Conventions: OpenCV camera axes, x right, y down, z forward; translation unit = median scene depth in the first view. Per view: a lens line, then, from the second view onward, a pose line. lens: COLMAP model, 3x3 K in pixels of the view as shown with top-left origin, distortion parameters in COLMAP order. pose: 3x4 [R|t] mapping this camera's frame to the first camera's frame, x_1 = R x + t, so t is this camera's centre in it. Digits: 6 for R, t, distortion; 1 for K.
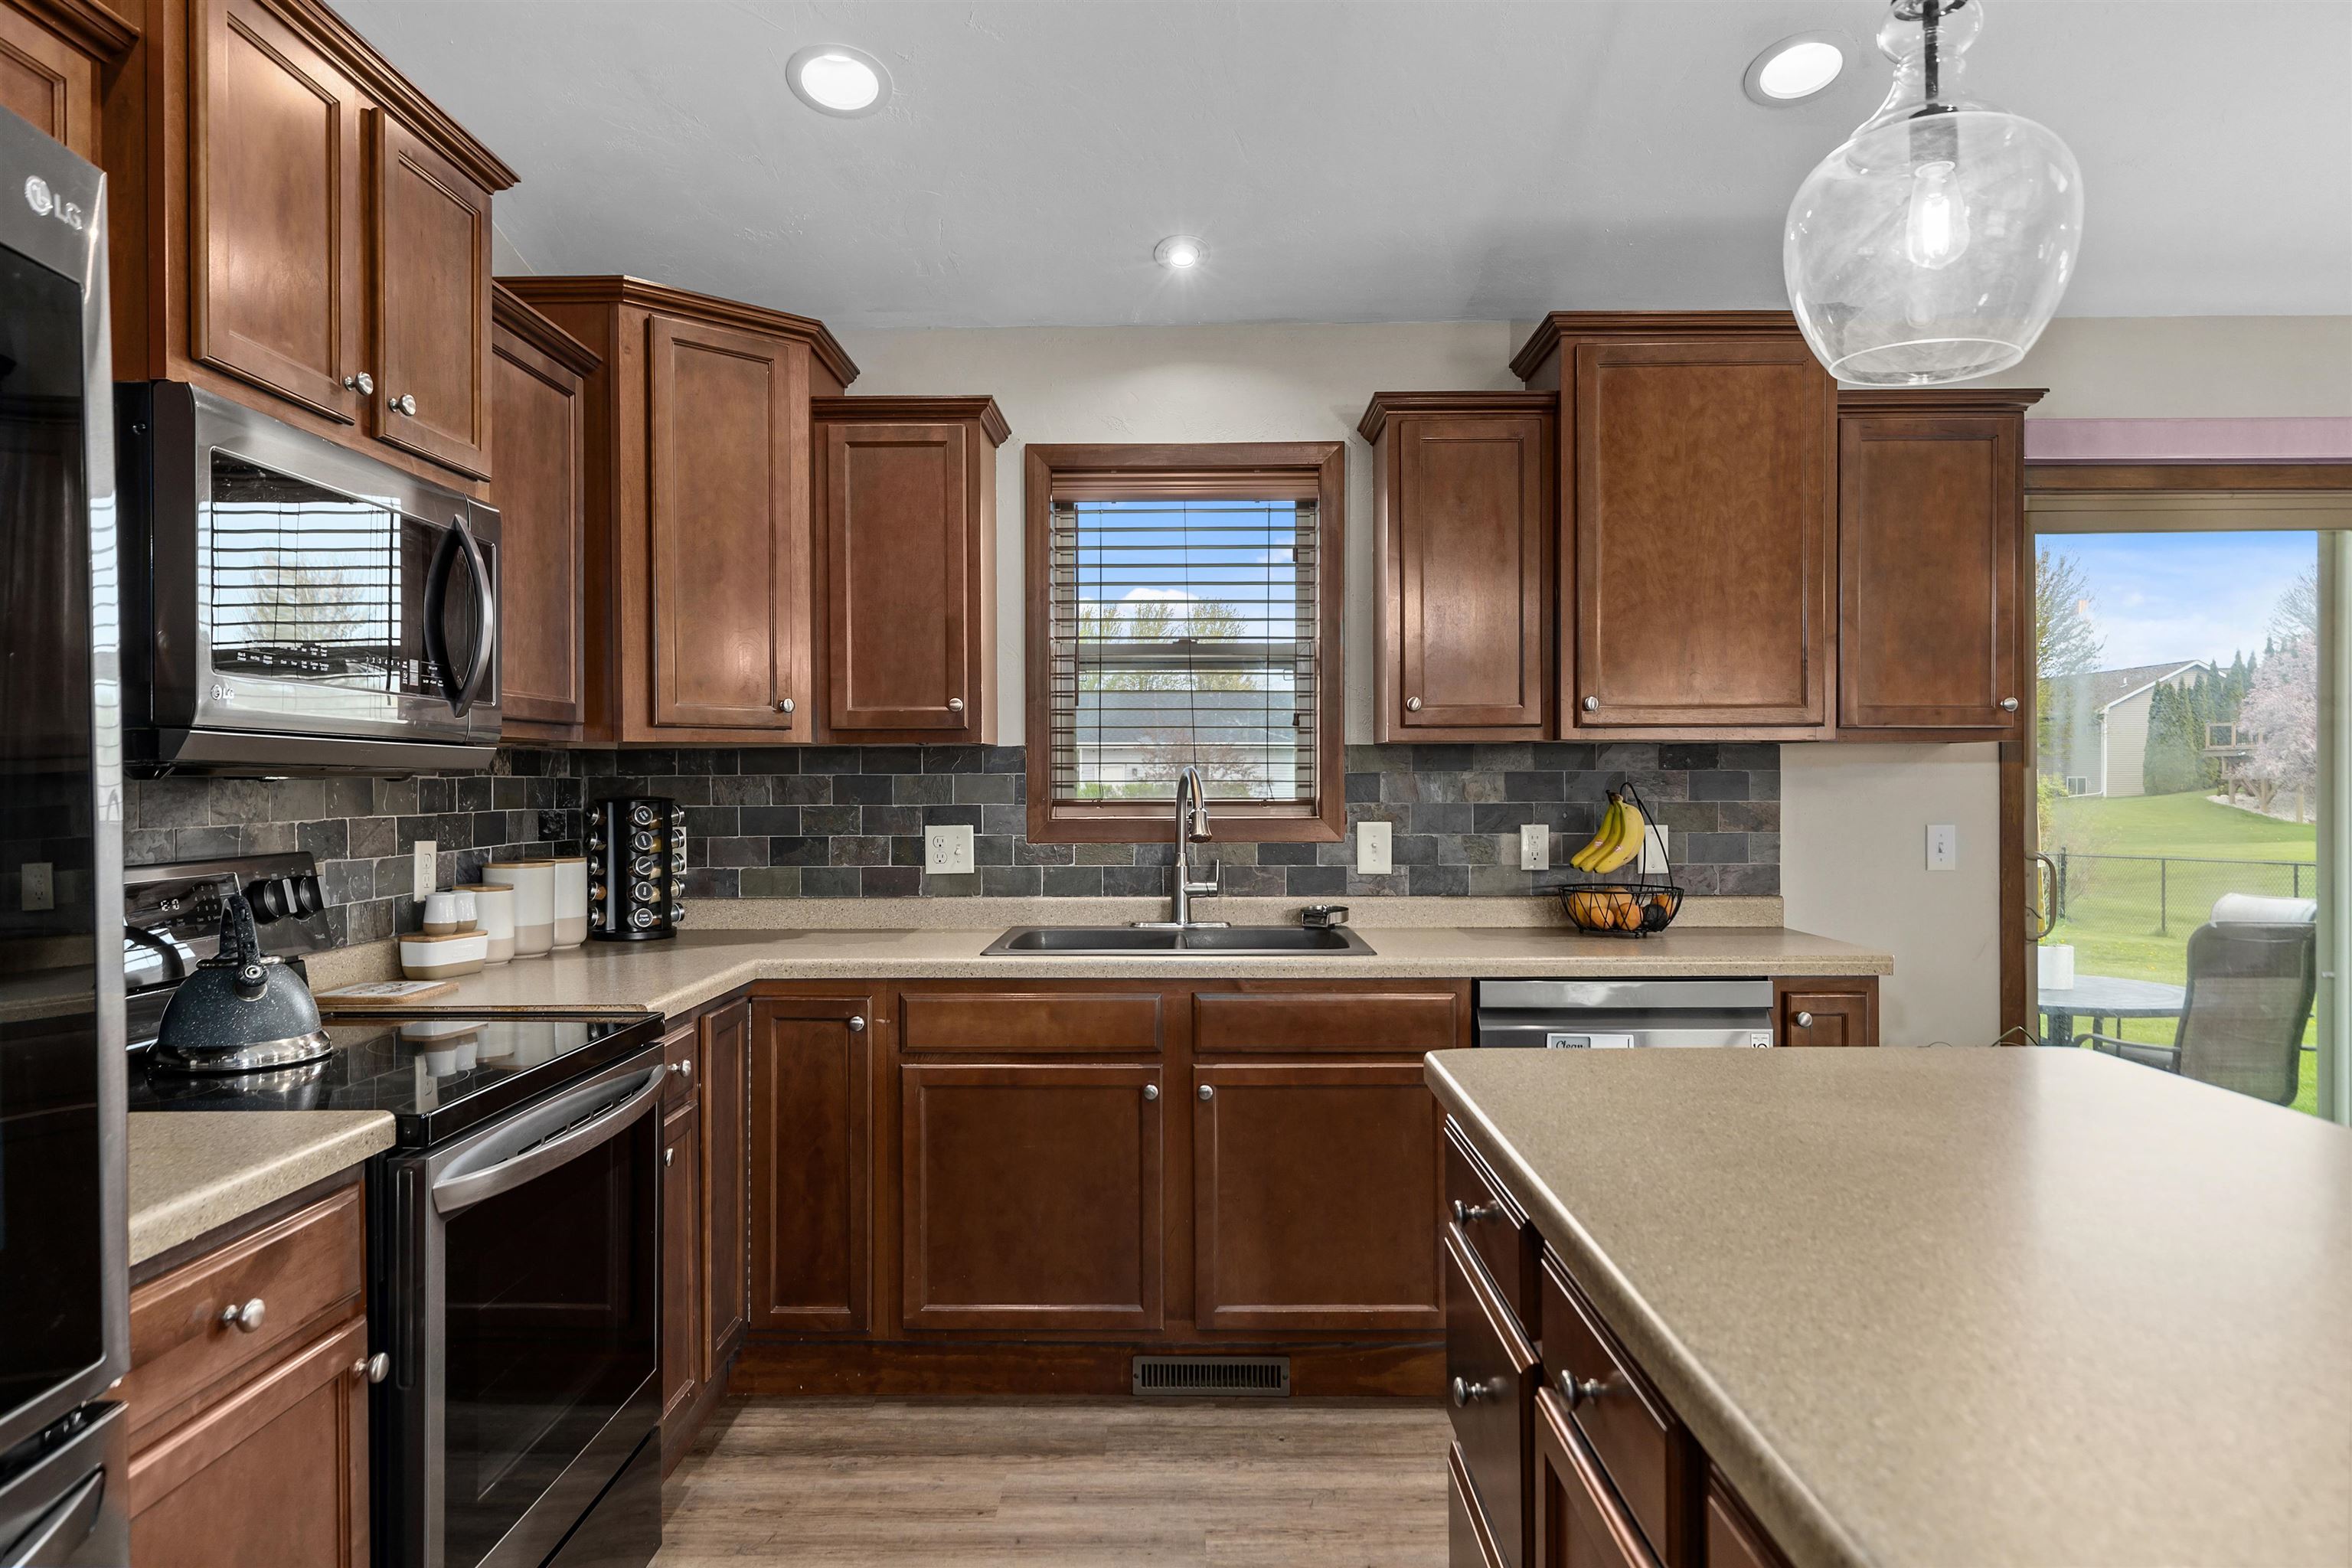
lens RADIAL K [[1458.5, 0, 1170.9], [0, 1458.5, 787.2], [0, 0, 1]] dist [0.001507, 0.000371]
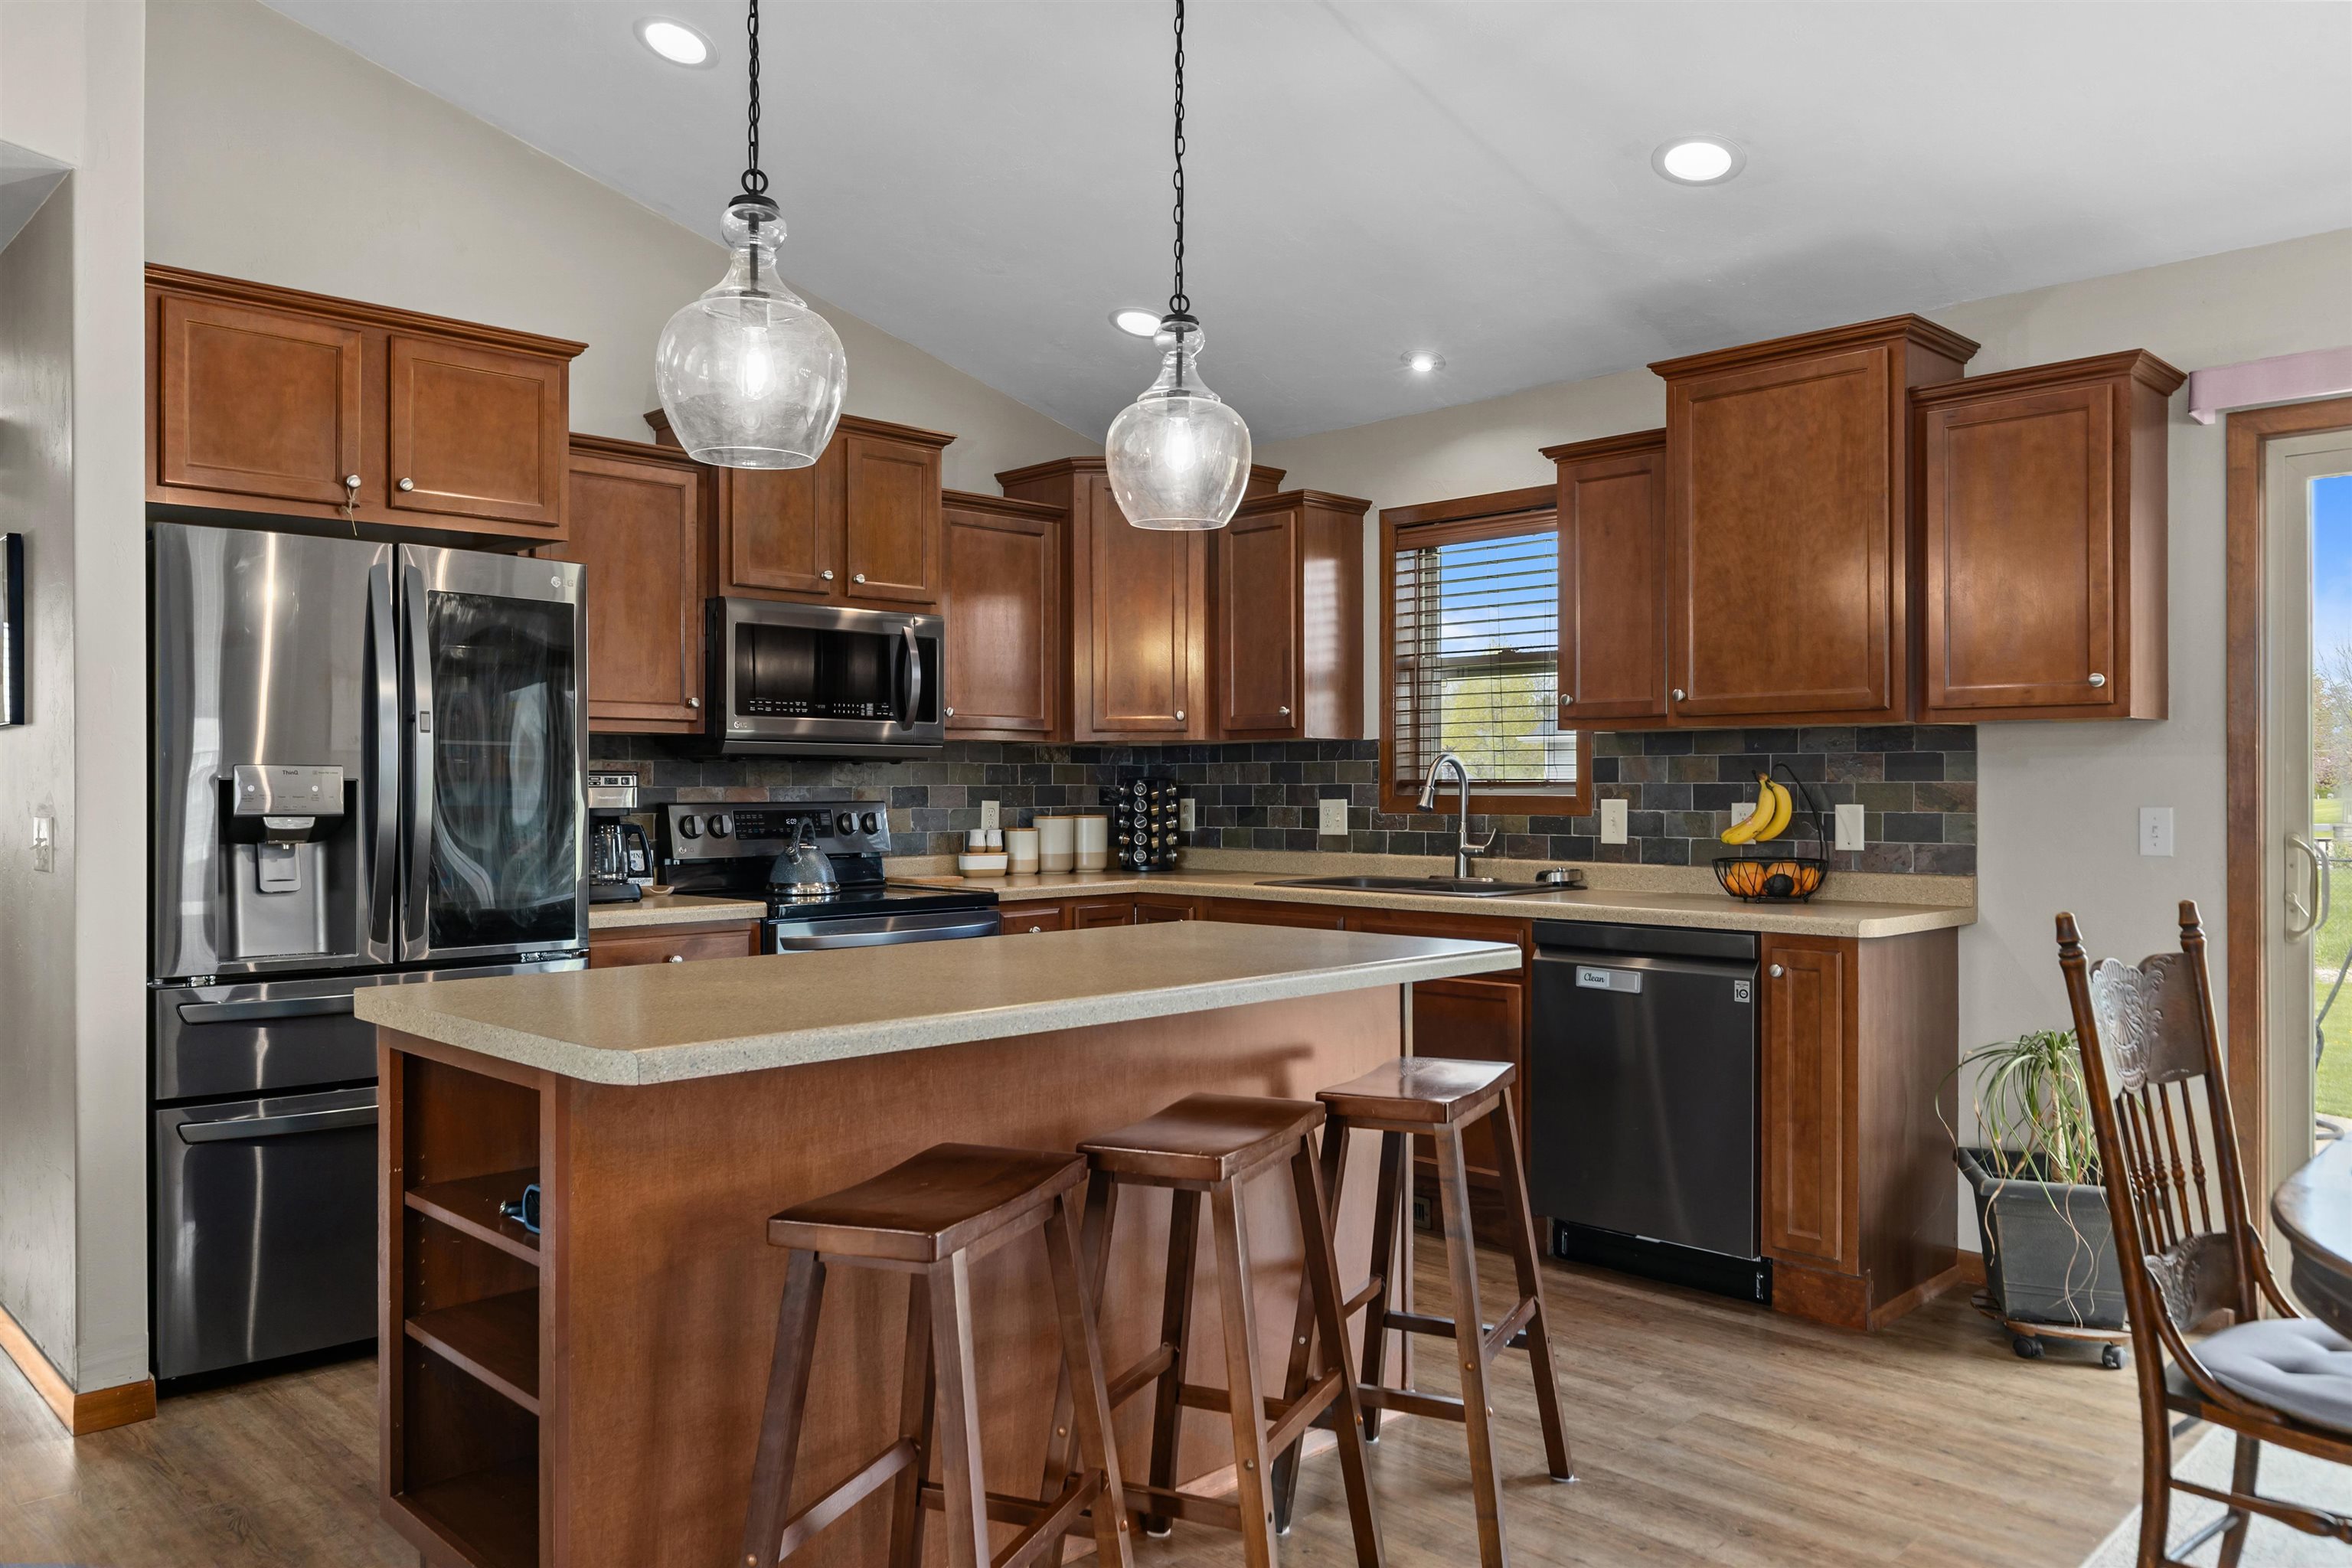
lens RADIAL K [[1648.8, 0, 1173.5], [0, 1648.8, 787.6], [0, 0, 1]] dist [0.000140, -0.007412]
pose [[0.712662, 0.003663, -0.701498, 0.914097], [-0.005638, 0.999984, -0.000505, 0.019179], [0.701485, 0.004315, 0.712671, -0.216411]]
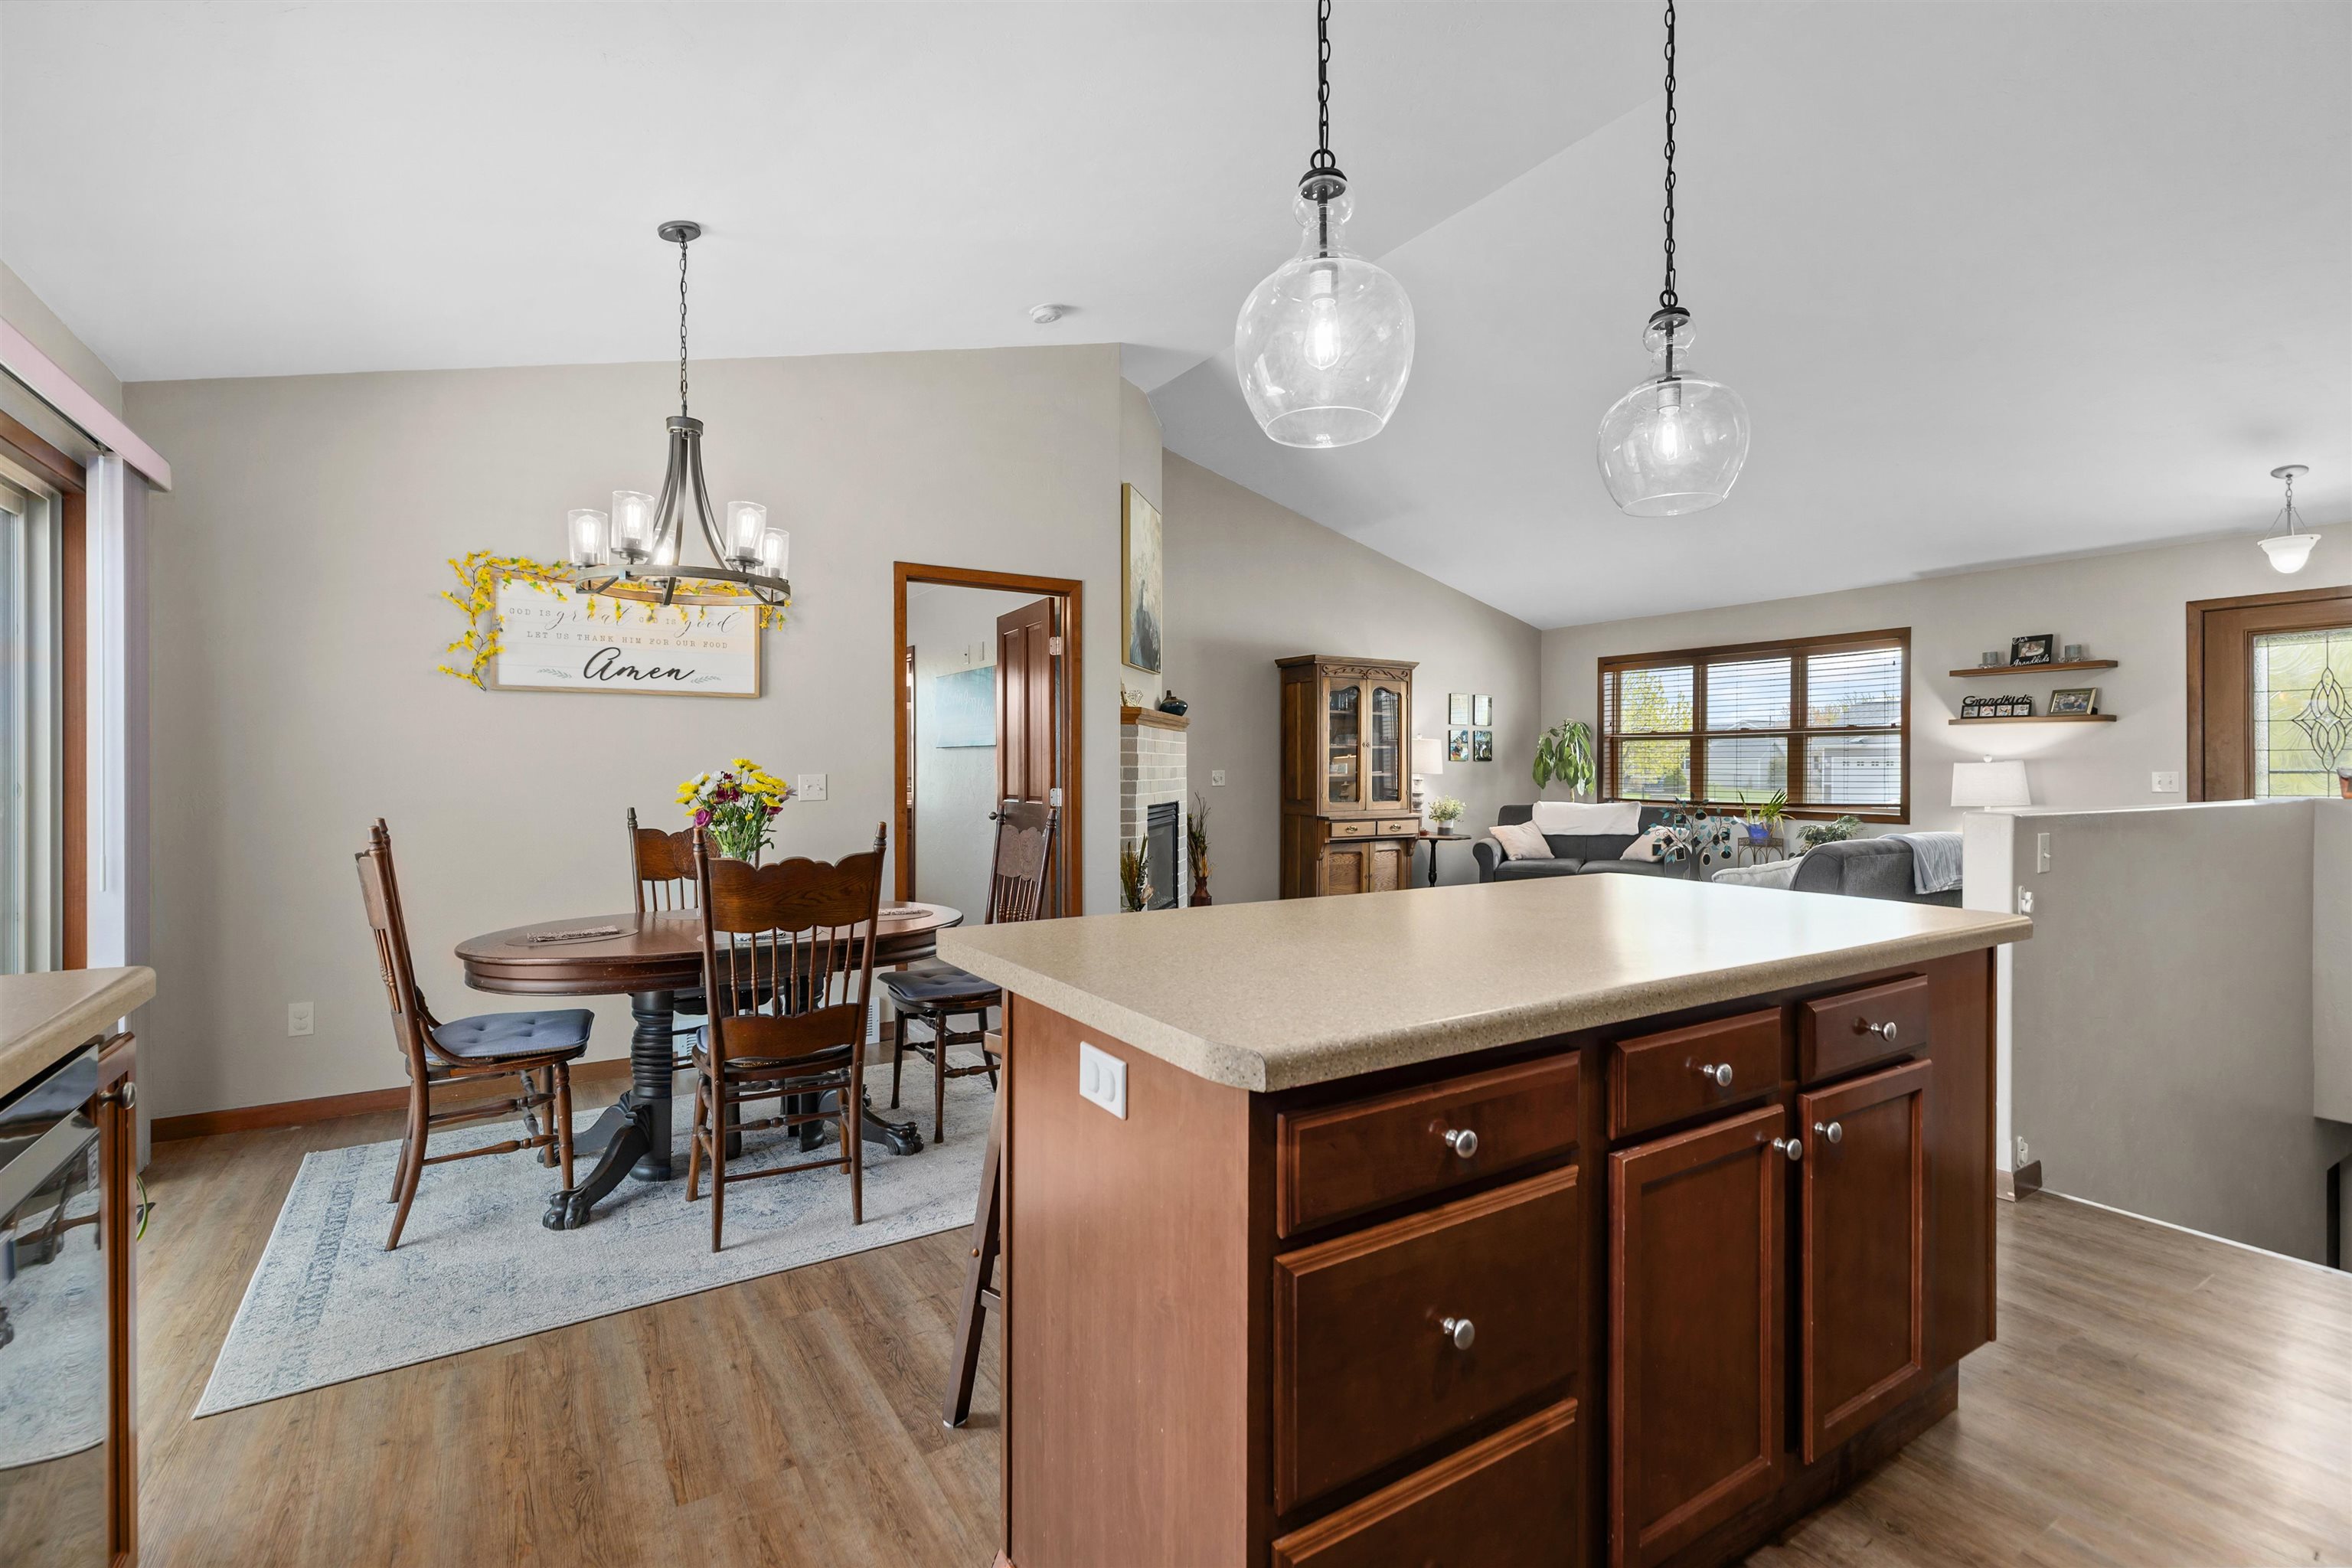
lens RADIAL K [[1068.9, 0, 1164.5], [0, 1068.9, 772.2], [0, 0, 1]] dist [0.010214, -0.002361]
pose [[-0.546779, 0.000845, 0.837277, -0.153907], [0.006230, 0.999976, 0.003060, 0.029773], [-0.837254, 0.006889, -0.546771, 0.824370]]
